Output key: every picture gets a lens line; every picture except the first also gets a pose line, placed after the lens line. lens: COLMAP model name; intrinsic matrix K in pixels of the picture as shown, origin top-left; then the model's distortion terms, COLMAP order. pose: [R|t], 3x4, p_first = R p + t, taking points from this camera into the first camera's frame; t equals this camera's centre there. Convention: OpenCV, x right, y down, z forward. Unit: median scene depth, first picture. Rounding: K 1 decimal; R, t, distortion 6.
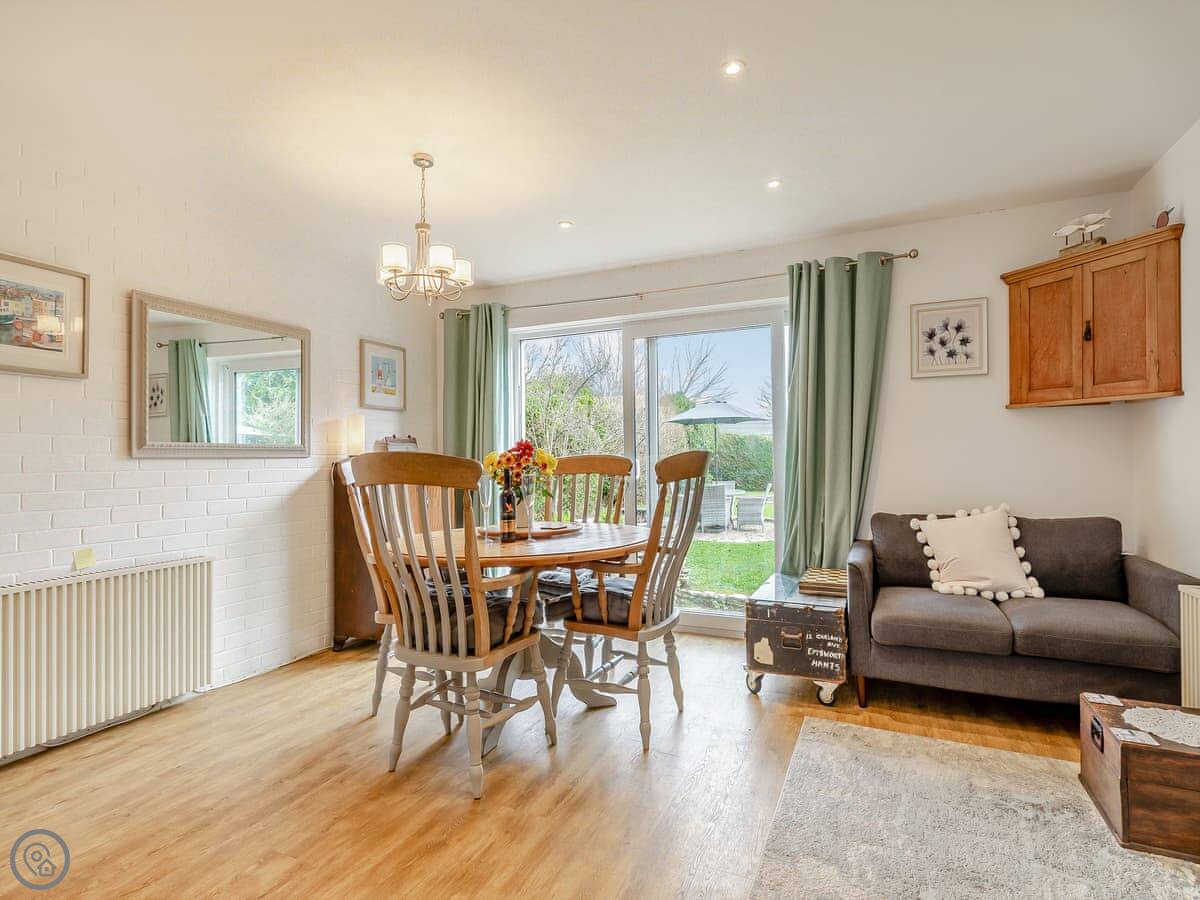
lens RADIAL K [[590.9, 0, 610.5], [0, 590.9, 457.7], [0, 0, 1]] dist [0.000621, -0.000084]
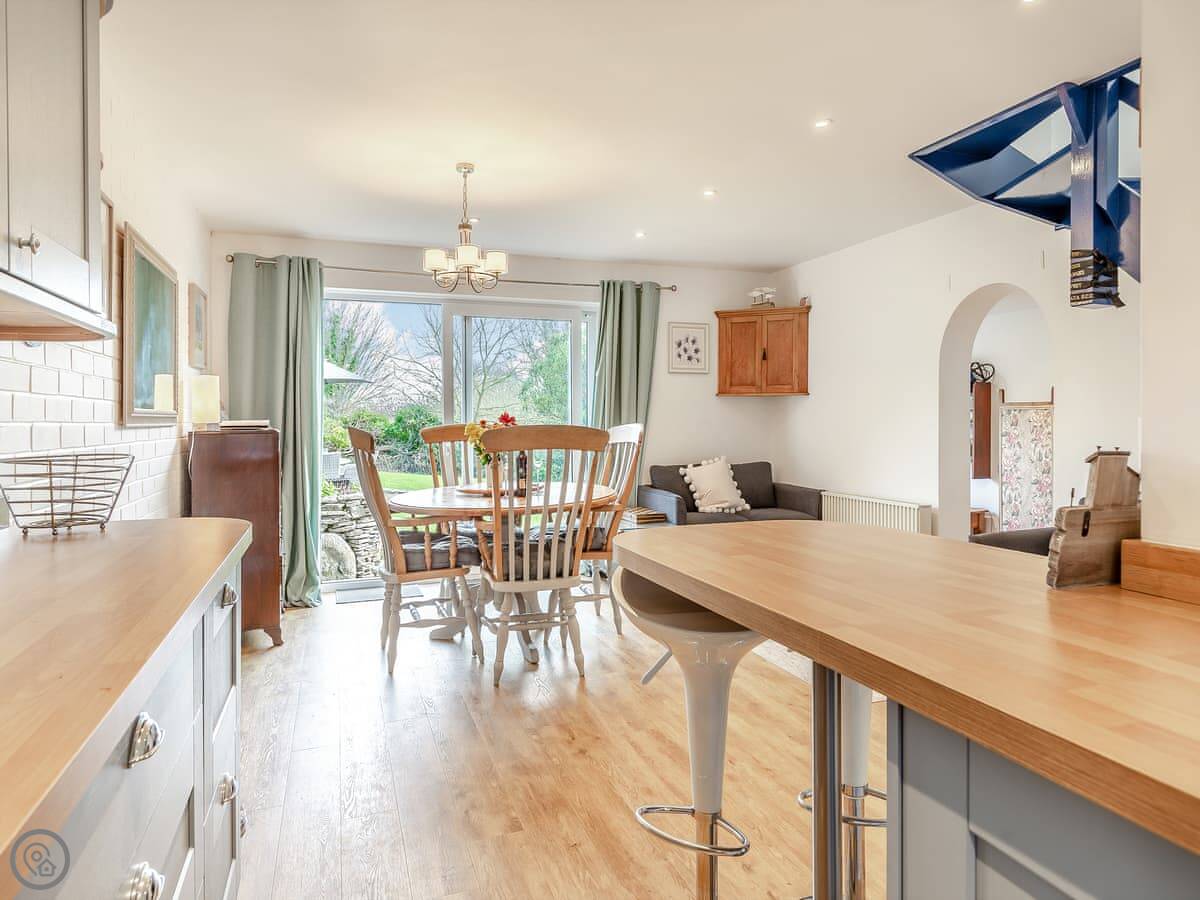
lens RADIAL K [[687.9, 0, 577.8], [0, 687.9, 430.9], [0, 0, 1]] dist [0.001027, 0.000283]
pose [[0.737289, -0.003033, 0.675570, -0.948155], [-0.005373, 0.999932, 0.010352, -0.007645], [-0.675556, -0.011262, 0.737223, -0.121066]]
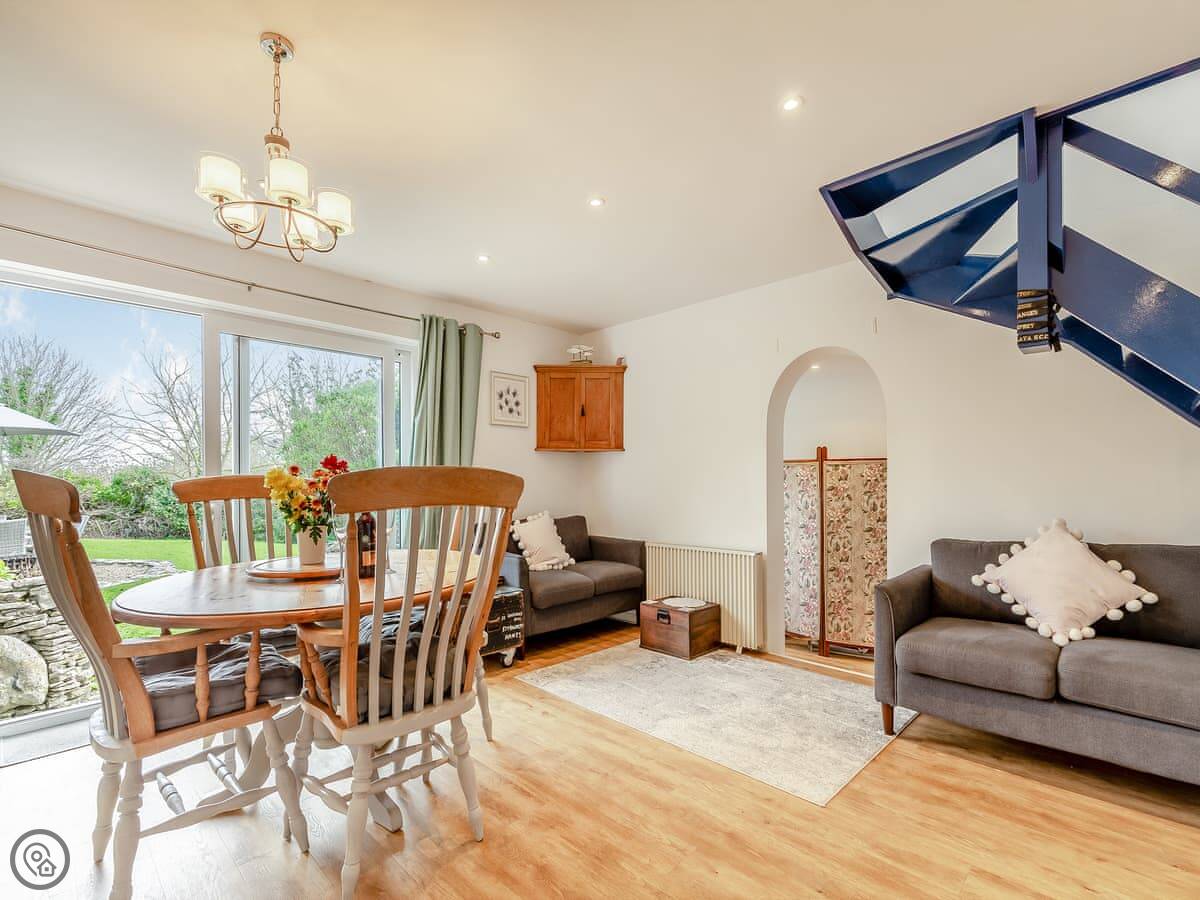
lens RADIAL K [[545.3, 0, 590.8], [0, 545.3, 482.6], [0, 0, 1]] dist [0.004613, 0.000166]
pose [[0.360535, 0.007153, 0.932718, -0.700873], [-0.000334, 0.999972, -0.007539, 0.013992], [-0.932746, 0.002407, 0.360527, 0.380212]]
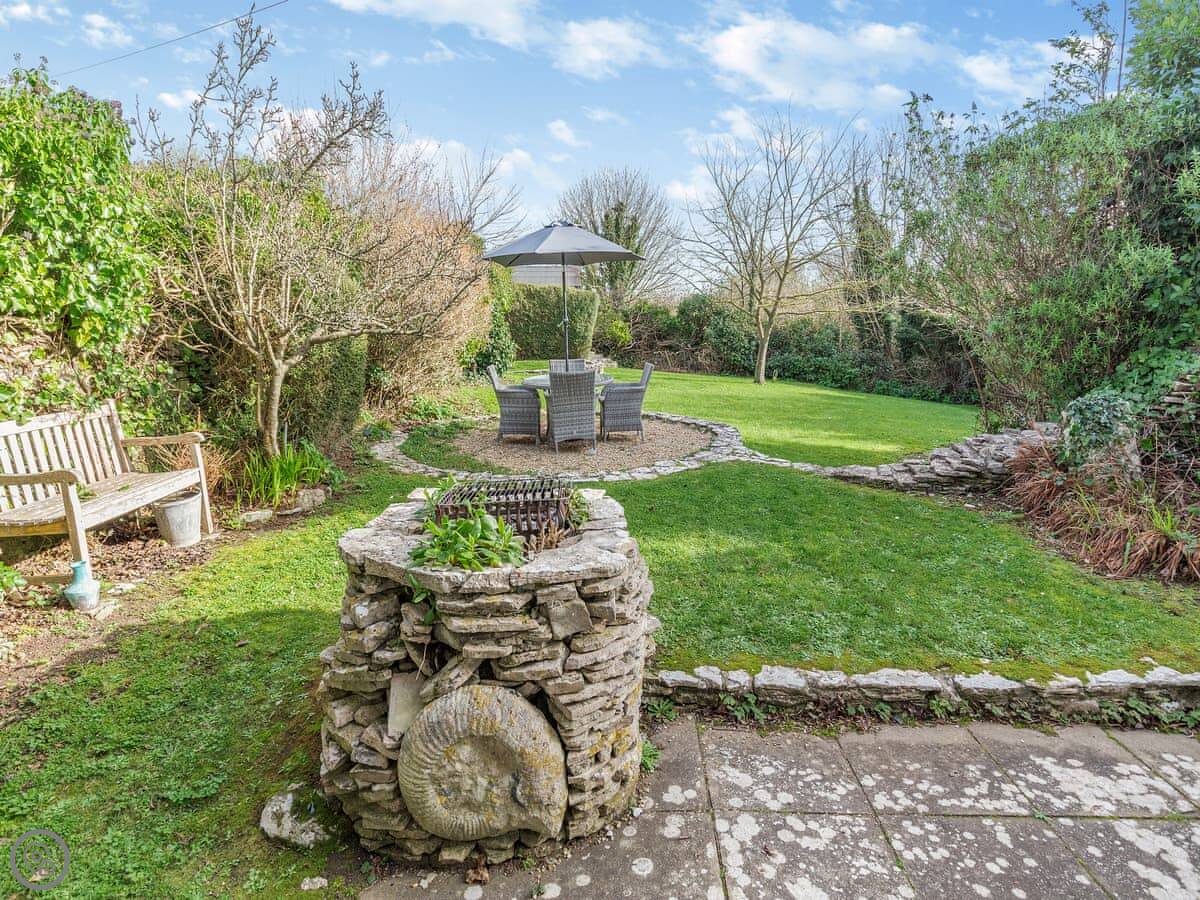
lens RADIAL K [[659.0, 0, 612.2], [0, 659.0, 423.6], [0, 0, 1]] dist [0.011492, -0.001704]
pose [[0.926837, -0.066908, 0.369454, -0.112152], [0.005422, 0.986277, 0.165013, -0.043137], [-0.375425, -0.150937, 0.914480, 1.487965]]
